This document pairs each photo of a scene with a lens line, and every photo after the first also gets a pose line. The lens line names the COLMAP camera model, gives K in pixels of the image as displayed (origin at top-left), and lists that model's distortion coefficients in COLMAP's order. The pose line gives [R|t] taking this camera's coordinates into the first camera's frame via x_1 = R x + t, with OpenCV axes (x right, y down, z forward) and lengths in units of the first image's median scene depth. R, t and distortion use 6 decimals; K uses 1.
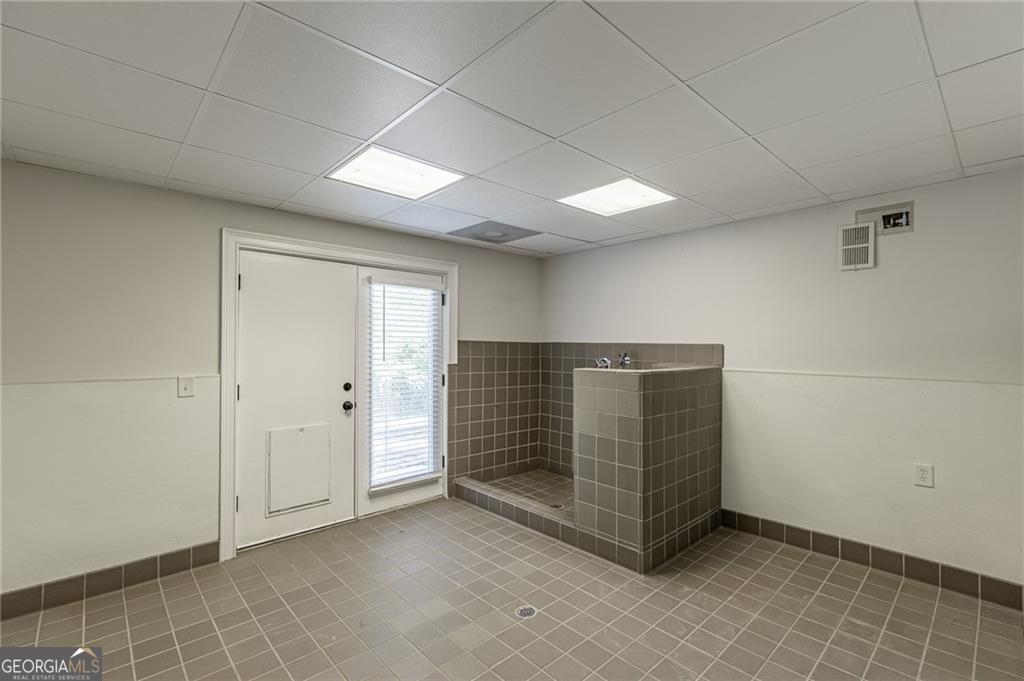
lens RADIAL K [[456.9, 0, 519.8], [0, 456.9, 341.9], [0, 0, 1]] dist [0.009650, -0.000313]
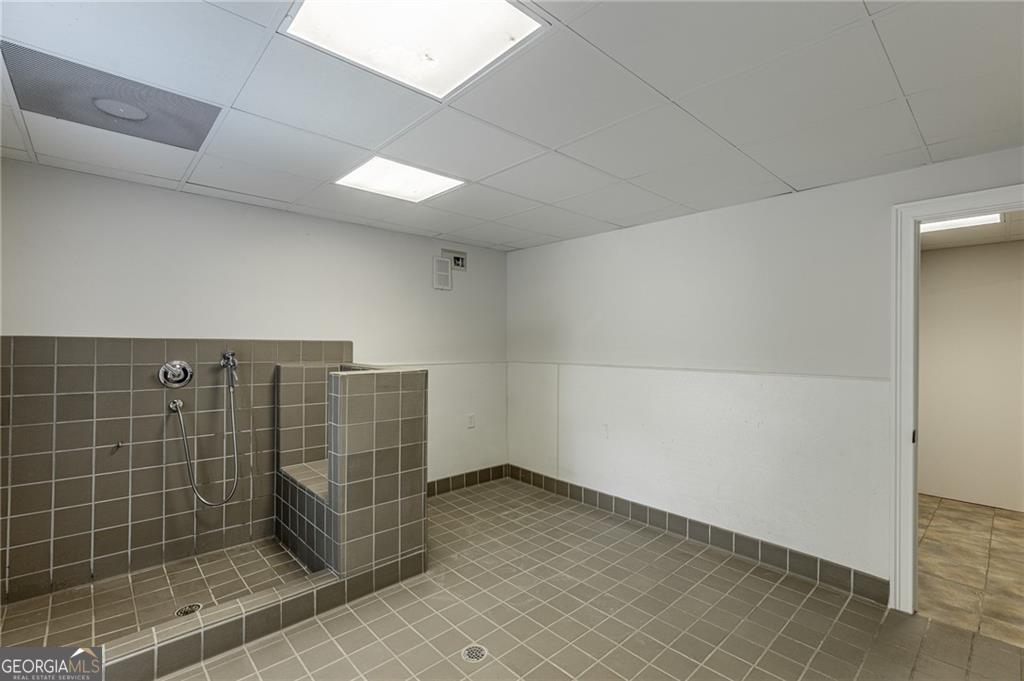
lens RADIAL K [[456.9, 0, 519.8], [0, 456.9, 341.9], [0, 0, 1]] dist [0.009650, -0.000313]
pose [[0.006718, -0.002646, 0.999974, -0.720916], [-0.010151, 0.999945, 0.002714, 0.000189], [-0.999926, -0.010169, 0.006690, 0.778697]]
